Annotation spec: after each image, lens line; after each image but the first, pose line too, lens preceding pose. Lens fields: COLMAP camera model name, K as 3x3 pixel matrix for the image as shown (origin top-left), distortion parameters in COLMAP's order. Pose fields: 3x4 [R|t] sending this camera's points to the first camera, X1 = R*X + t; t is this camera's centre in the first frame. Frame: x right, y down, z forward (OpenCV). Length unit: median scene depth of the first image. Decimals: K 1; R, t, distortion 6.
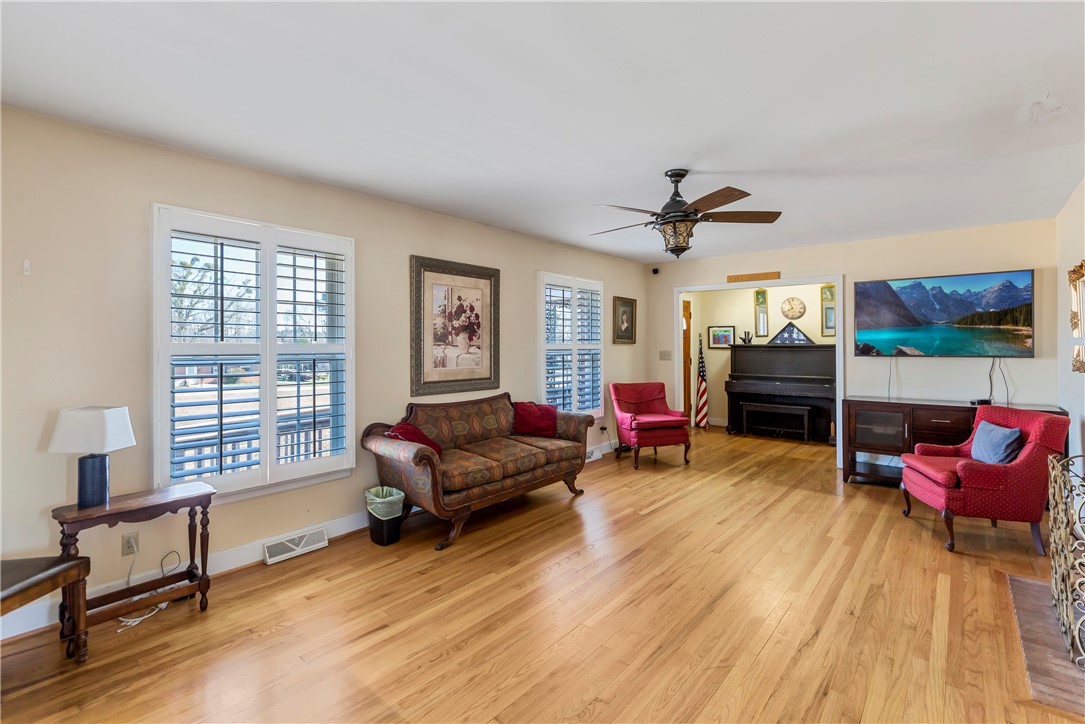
lens RADIAL K [[493.6, 0, 529.3], [0, 493.6, 360.4], [0, 0, 1]] dist [0.003198, -0.001230]
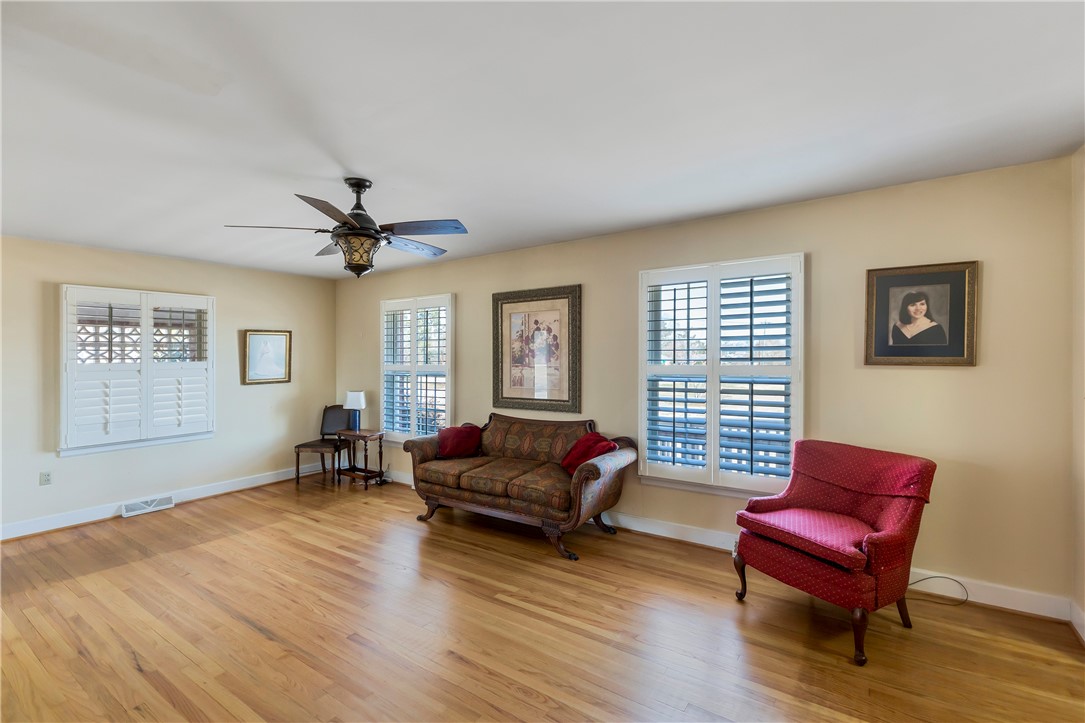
lens RADIAL K [[493.6, 0, 575.8], [0, 493.6, 360.3], [0, 0, 1]] dist [0.003198, -0.001230]
pose [[0.135765, 0.004187, -0.990732, 0.936151], [-0.024434, 0.999701, 0.000876, -0.047845], [0.990440, 0.024088, 0.135826, 0.957784]]
